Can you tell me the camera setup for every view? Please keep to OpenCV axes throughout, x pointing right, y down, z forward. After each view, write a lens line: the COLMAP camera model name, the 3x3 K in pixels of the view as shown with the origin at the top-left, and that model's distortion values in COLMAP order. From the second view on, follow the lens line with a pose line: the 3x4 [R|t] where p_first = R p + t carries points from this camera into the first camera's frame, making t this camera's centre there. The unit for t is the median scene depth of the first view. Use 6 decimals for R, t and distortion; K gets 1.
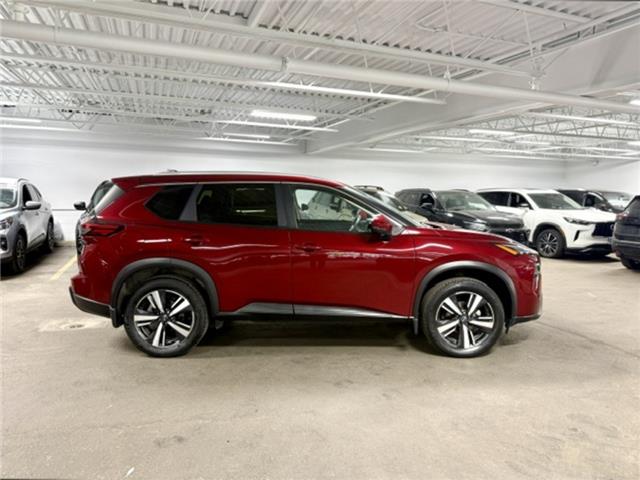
lens RADIAL K [[462.8, 0, 334.7], [0, 462.8, 231.7], [0, 0, 1]] dist [0.013917, -0.000455]
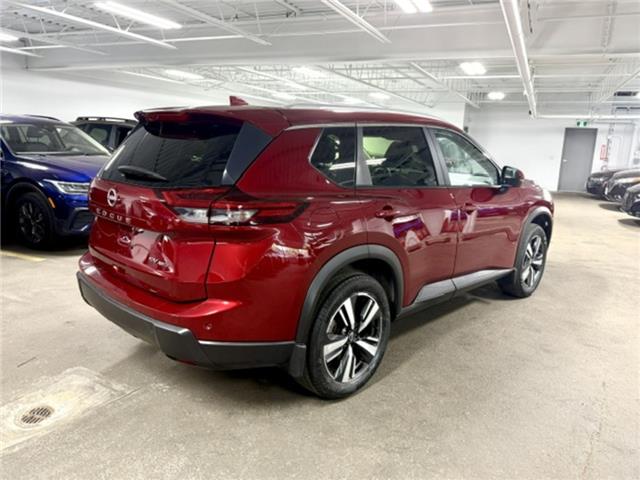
lens RADIAL K [[445.8, 0, 281.6], [0, 445.8, 249.3], [0, 0, 1]] dist [0.010282, 0.002262]
pose [[0.773131, -0.153785, 0.615320, -0.808630], [0.078214, 0.985871, 0.148122, -0.034302], [-0.629405, -0.066391, 0.774236, 0.590490]]
